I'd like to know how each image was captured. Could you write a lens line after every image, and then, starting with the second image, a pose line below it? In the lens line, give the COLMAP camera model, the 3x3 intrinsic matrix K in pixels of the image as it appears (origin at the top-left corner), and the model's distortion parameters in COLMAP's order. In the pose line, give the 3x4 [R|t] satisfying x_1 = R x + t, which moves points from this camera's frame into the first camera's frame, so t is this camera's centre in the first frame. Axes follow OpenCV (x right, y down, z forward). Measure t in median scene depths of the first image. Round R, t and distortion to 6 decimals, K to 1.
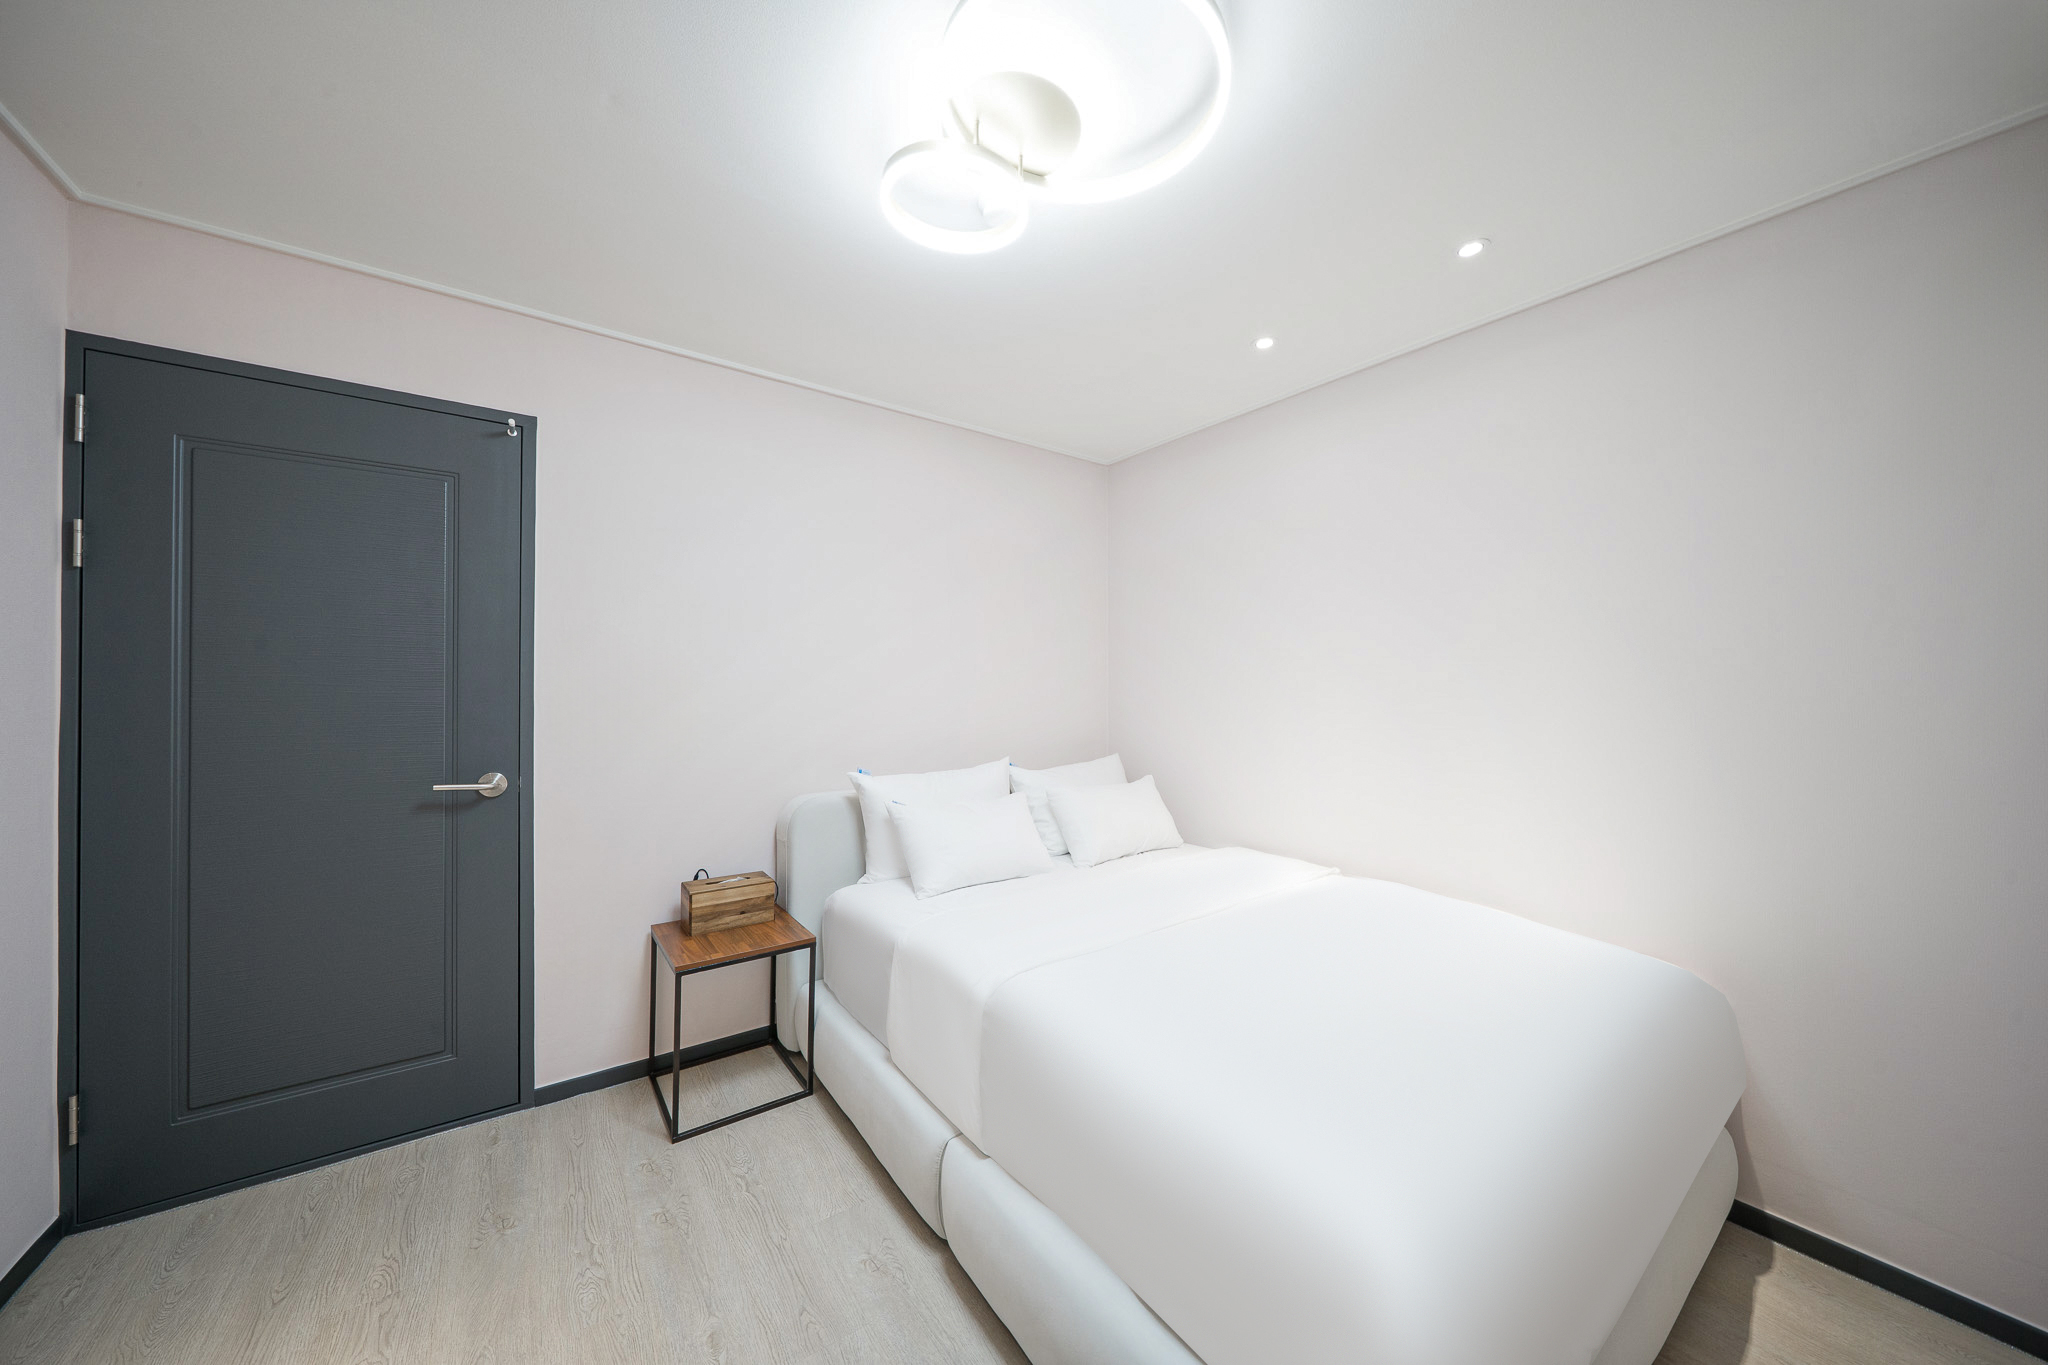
lens RADIAL K [[698.8, 0, 1024.6], [0, 698.8, 688.6], [0, 0, 1]] dist [-0.008902, -0.000094]
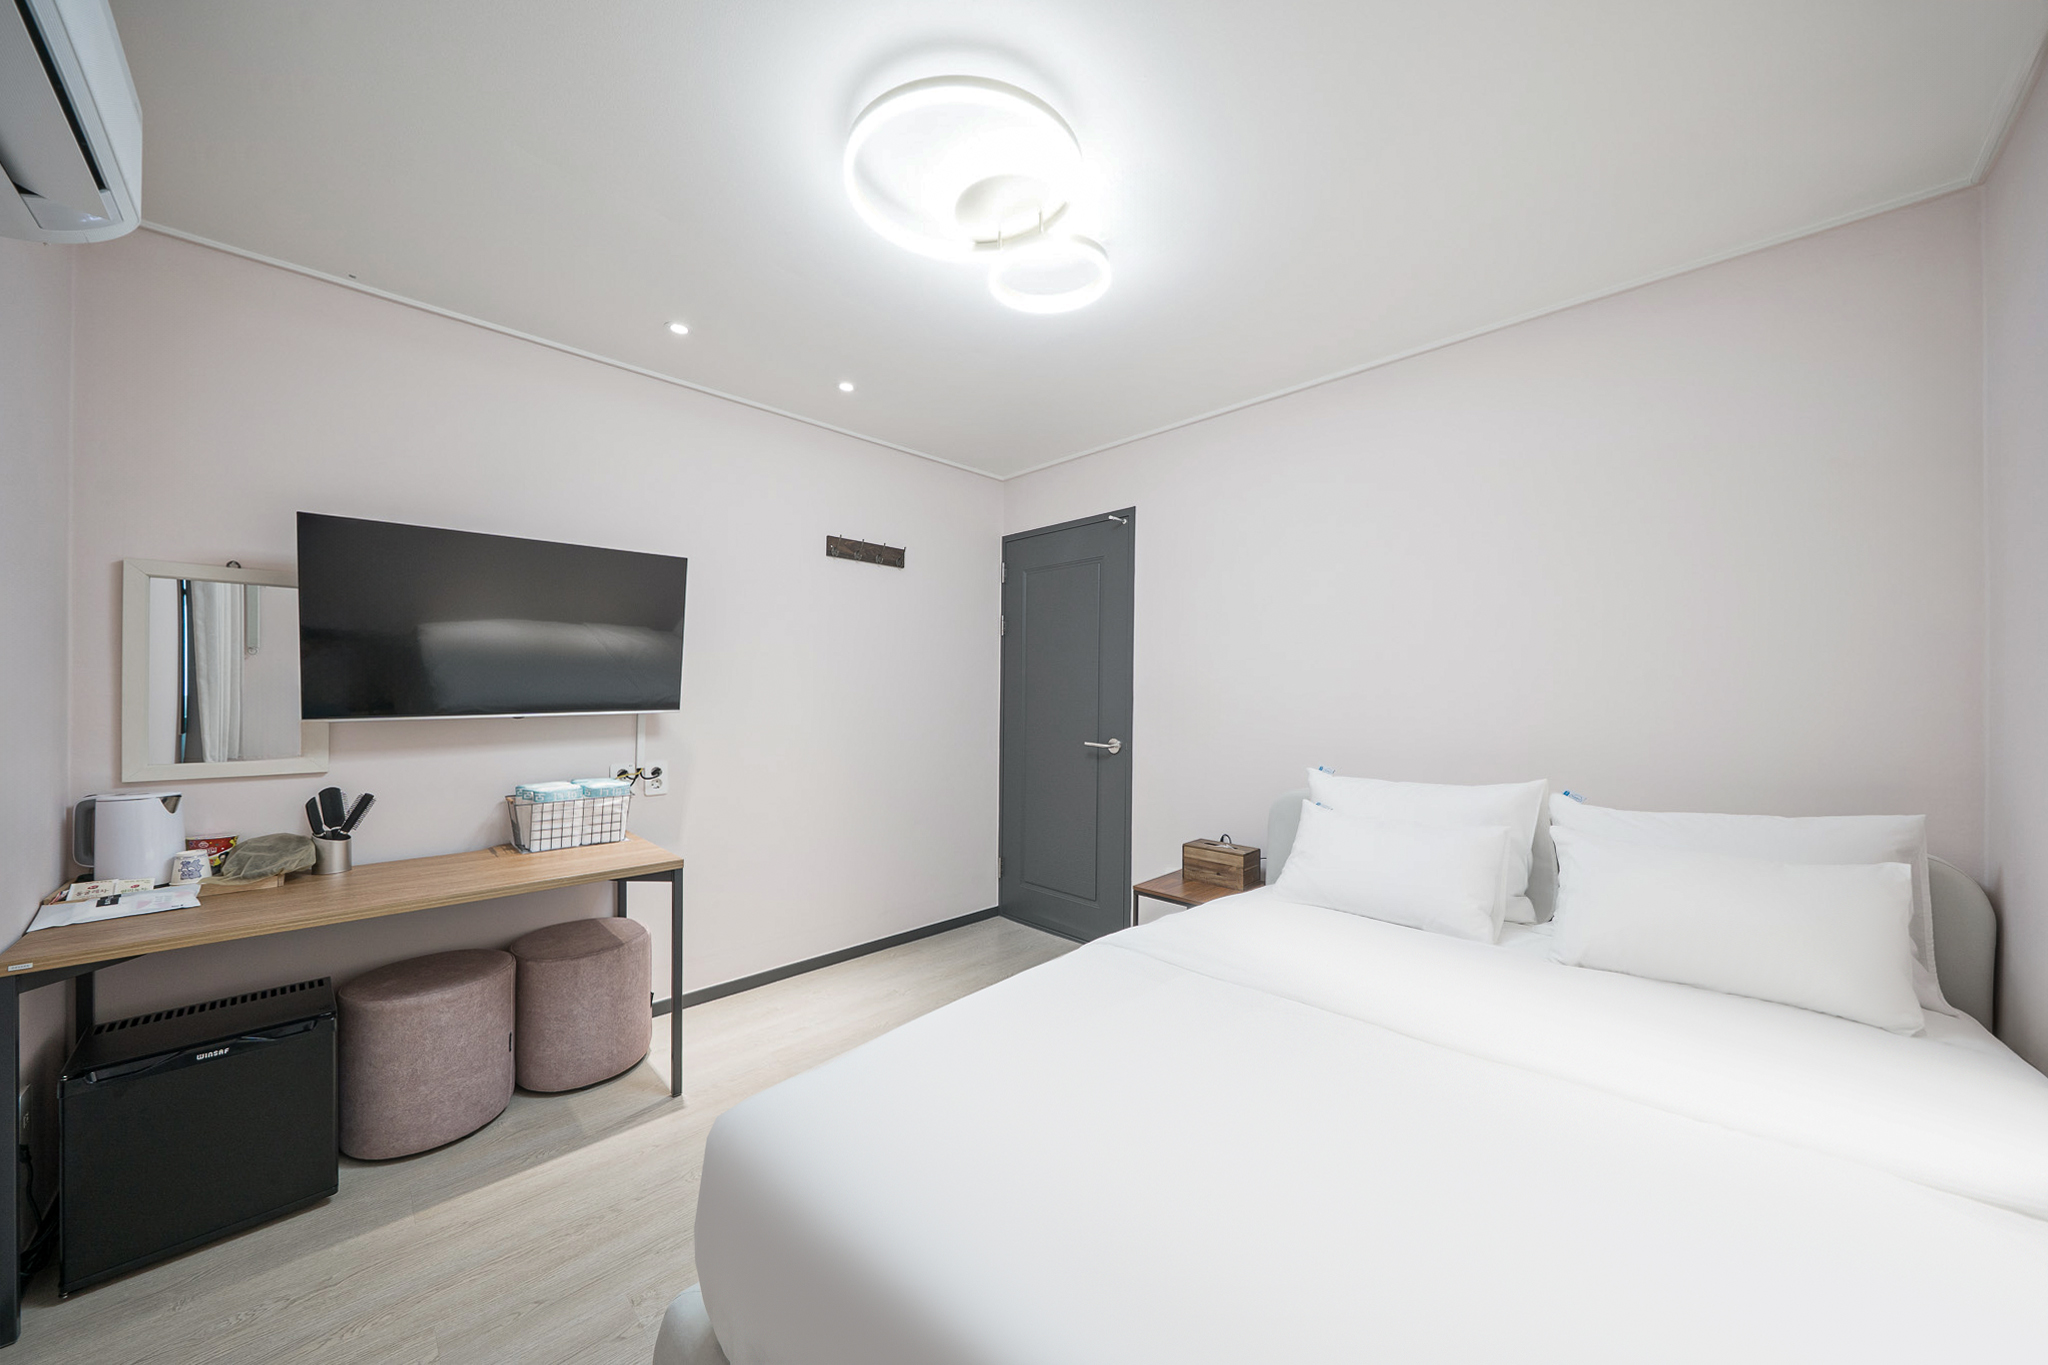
lens RADIAL K [[698.8, 0, 1024.6], [0, 698.8, 688.6], [0, 0, 1]] dist [-0.008902, -0.000094]
pose [[0.160201, -0.006374, -0.987064, 0.796279], [0.001155, 0.999980, -0.006270, 0.016955], [0.987084, -0.000136, 0.160205, 0.541027]]
